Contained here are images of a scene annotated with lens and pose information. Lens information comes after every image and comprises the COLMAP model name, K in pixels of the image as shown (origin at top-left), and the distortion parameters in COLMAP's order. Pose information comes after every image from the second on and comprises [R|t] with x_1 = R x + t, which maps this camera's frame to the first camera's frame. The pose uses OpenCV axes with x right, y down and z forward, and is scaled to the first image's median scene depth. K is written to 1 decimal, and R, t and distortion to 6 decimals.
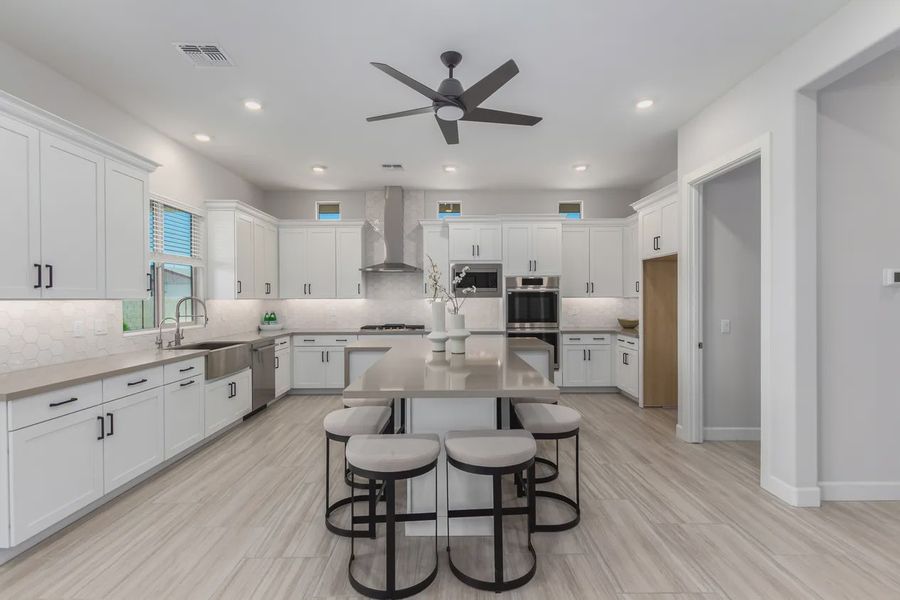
lens RADIAL K [[417.8, 0, 454.5], [0, 417.8, 297.9], [0, 0, 1]] dist [0.009181, -0.004275]
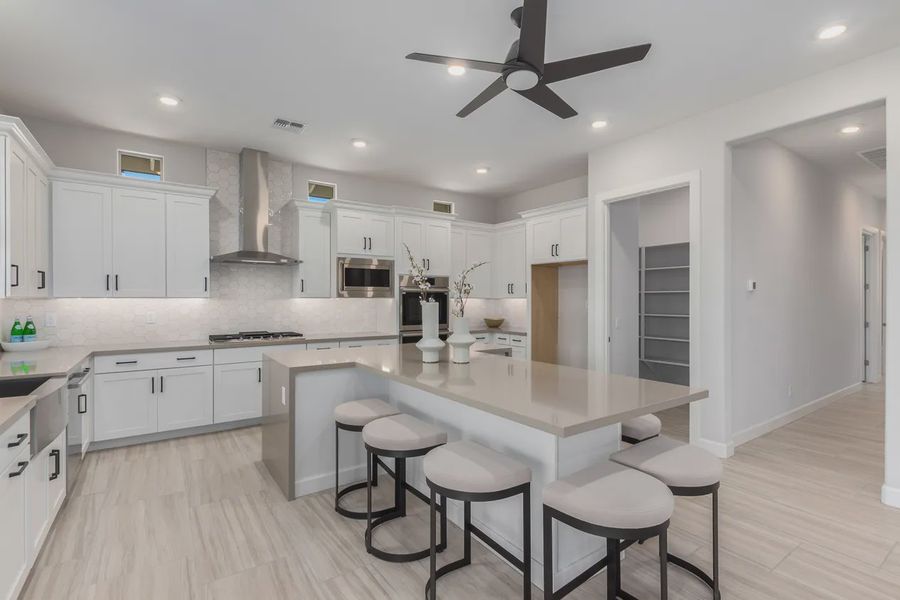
lens RADIAL K [[417.8, 0, 450.6], [0, 417.8, 298.1], [0, 0, 1]] dist [0.009181, -0.004275]
pose [[0.826859, 0.005685, 0.562381, -0.293547], [-0.005343, 0.999983, -0.002253, 0.000840], [-0.562384, -0.001142, 0.826875, 0.182797]]
